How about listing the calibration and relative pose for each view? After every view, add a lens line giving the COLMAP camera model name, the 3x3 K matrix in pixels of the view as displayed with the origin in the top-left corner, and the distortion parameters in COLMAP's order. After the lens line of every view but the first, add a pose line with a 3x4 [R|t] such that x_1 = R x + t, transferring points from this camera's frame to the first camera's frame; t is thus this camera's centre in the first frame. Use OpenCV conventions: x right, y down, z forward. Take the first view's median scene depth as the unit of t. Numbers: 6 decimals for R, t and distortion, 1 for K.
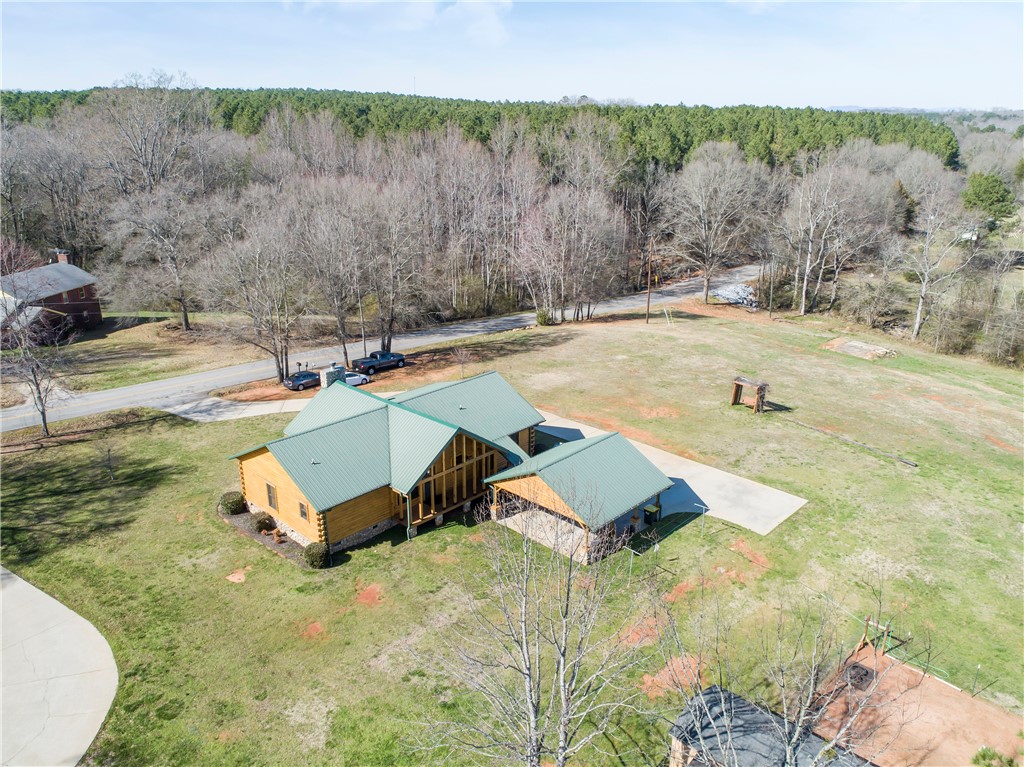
lens RADIAL K [[770.1, 0, 507.1], [0, 770.1, 382.8], [0, 0, 1]] dist [-0.026896, -0.000256]
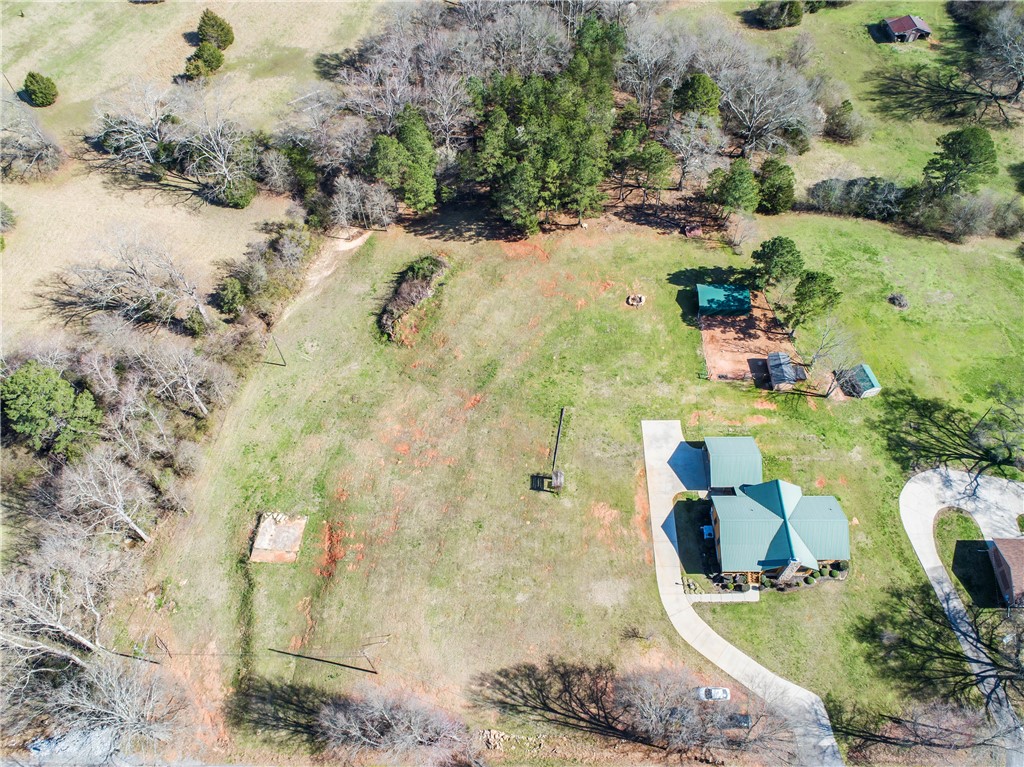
lens RADIAL K [[779.4, 0, 512.6], [0, 779.4, 376.1], [0, 0, 1]] dist [-0.022361, 0.006125]
pose [[-0.687019, -0.595273, 0.416719, -0.304755], [0.253298, 0.341325, 0.905172, -2.429276], [-0.681061, 0.727425, -0.083715, 1.472904]]
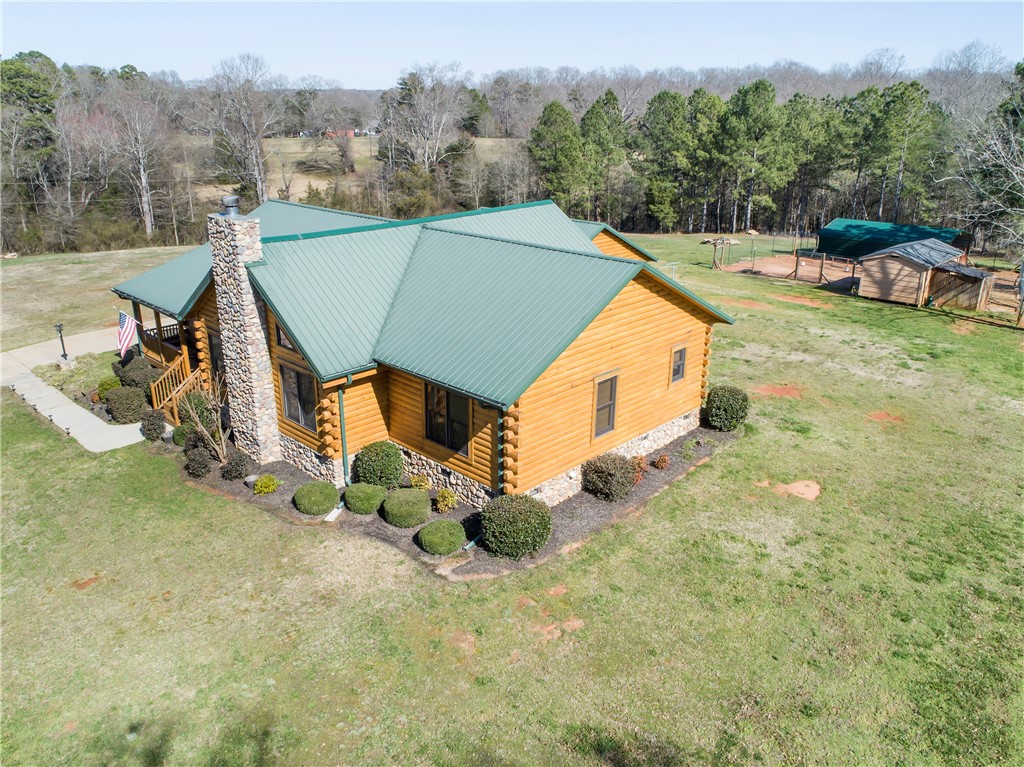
lens RADIAL K [[790.2, 0, 512.2], [0, 790.2, 369.8], [0, 0, 1]] dist [-0.023925, 0.007775]
pose [[0.014657, -0.324432, 0.945795, -0.691205], [0.329598, 0.894597, 0.301762, -0.022072], [-0.944008, 0.307309, 0.120044, 0.941433]]
